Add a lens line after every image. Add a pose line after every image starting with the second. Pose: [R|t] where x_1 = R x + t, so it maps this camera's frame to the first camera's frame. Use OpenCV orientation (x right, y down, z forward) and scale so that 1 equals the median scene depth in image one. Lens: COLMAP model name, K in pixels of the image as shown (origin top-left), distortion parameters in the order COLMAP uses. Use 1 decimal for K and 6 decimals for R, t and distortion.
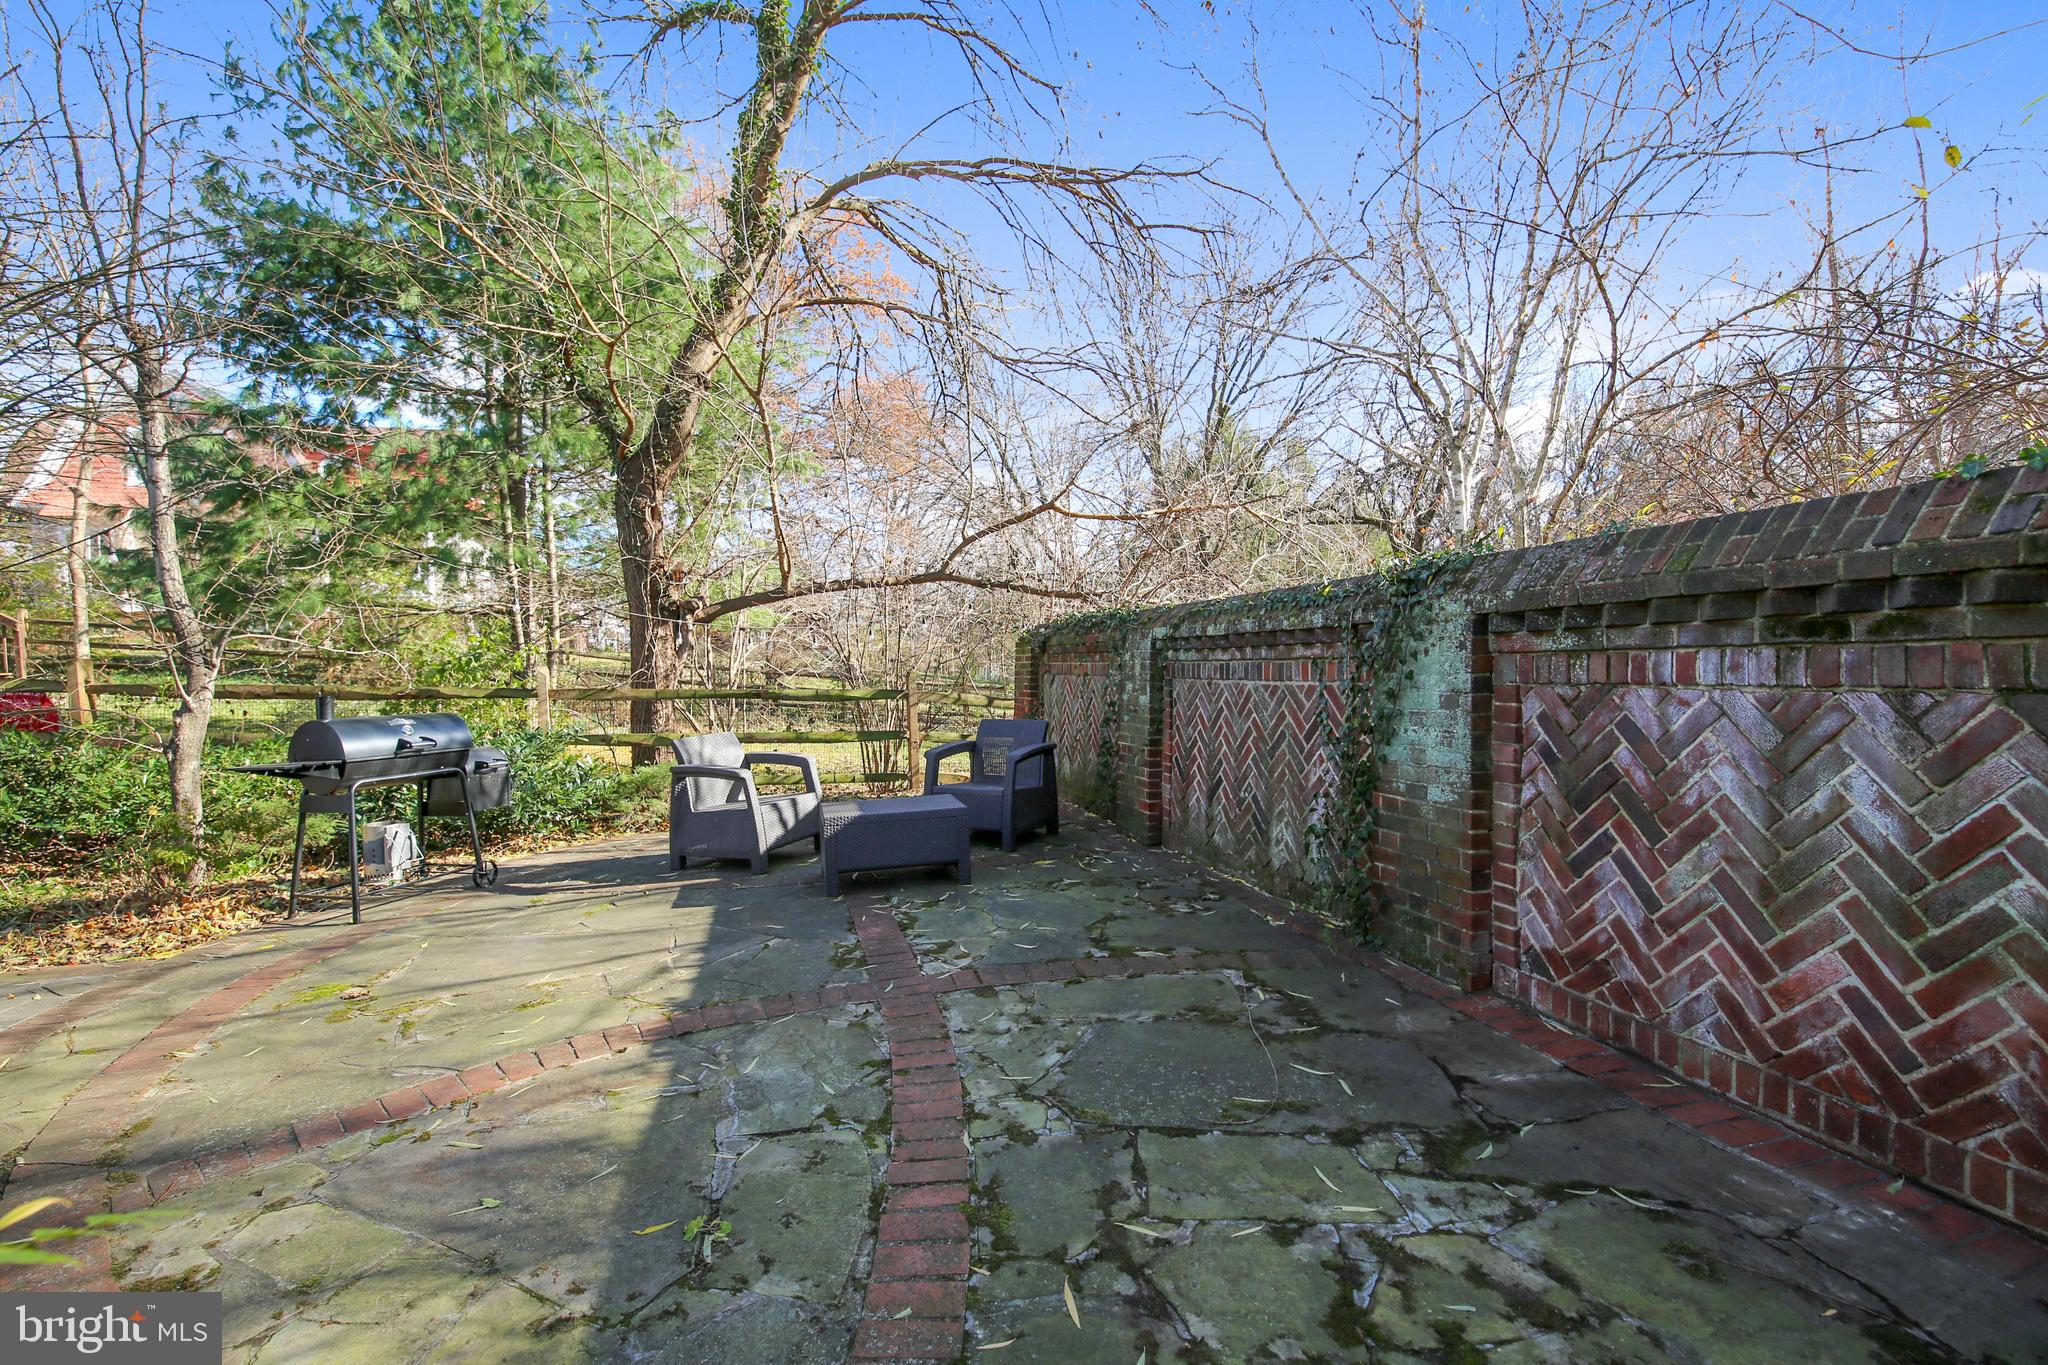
lens RADIAL K [[848.3, 0, 1024.0], [0, 848.3, 682.5], [0, 0, 1]] dist [-0.001803, -0.000216]
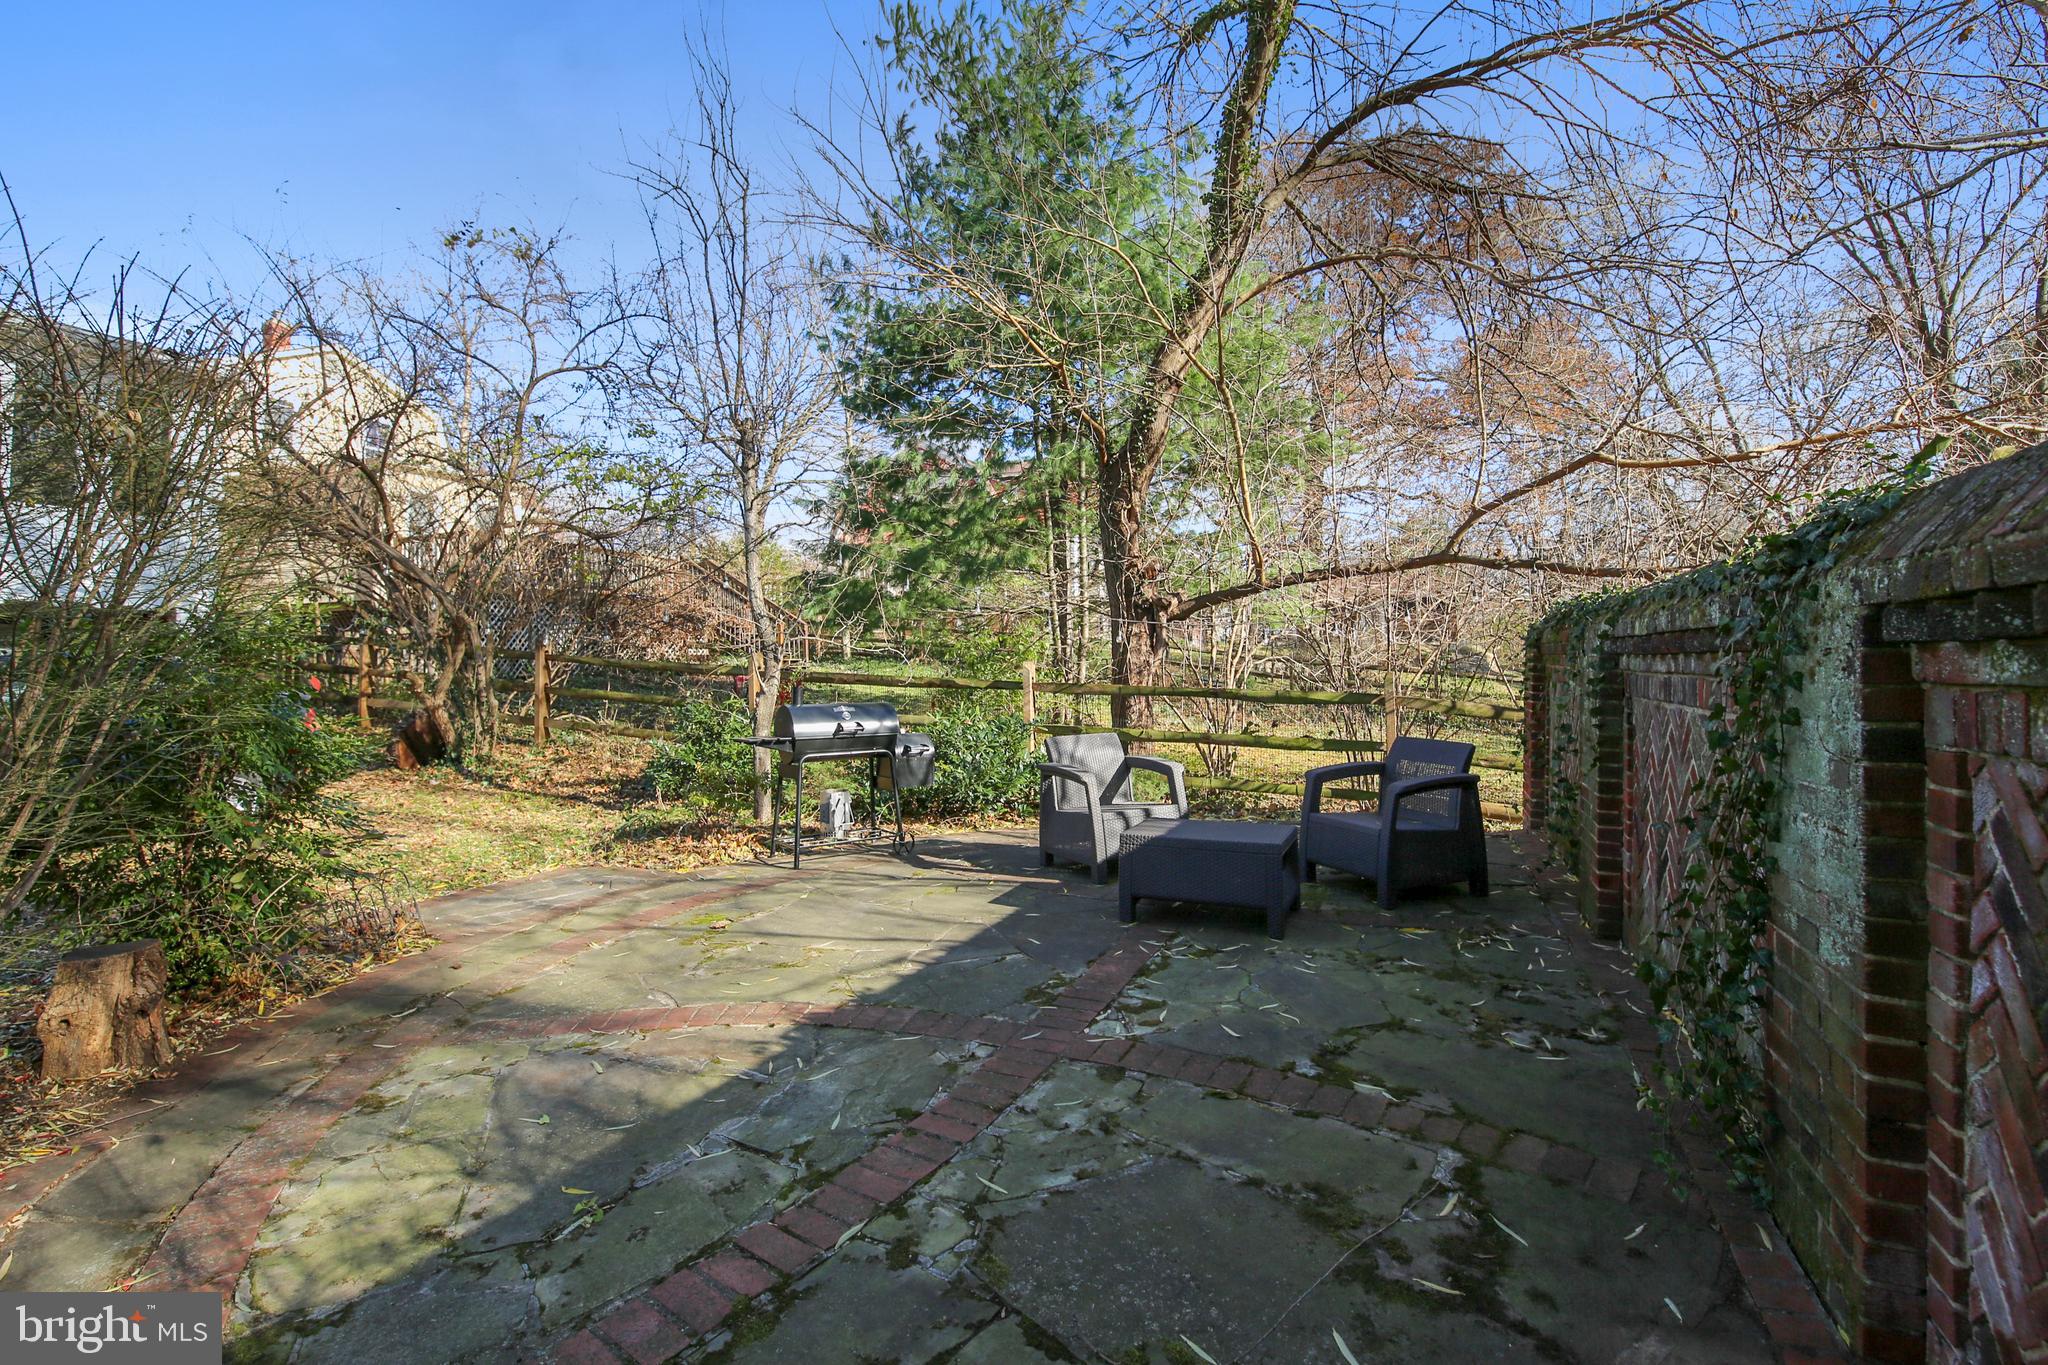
lens RADIAL K [[886.3, 0, 1022.9], [0, 886.3, 634.3], [0, 0, 1]] dist [-0.002641, -0.006141]
pose [[0.780883, -0.007110, -0.624637, 0.237886], [-0.021487, 0.999038, -0.038232, -0.016474], [0.624308, 0.043276, 0.779979, 0.138578]]
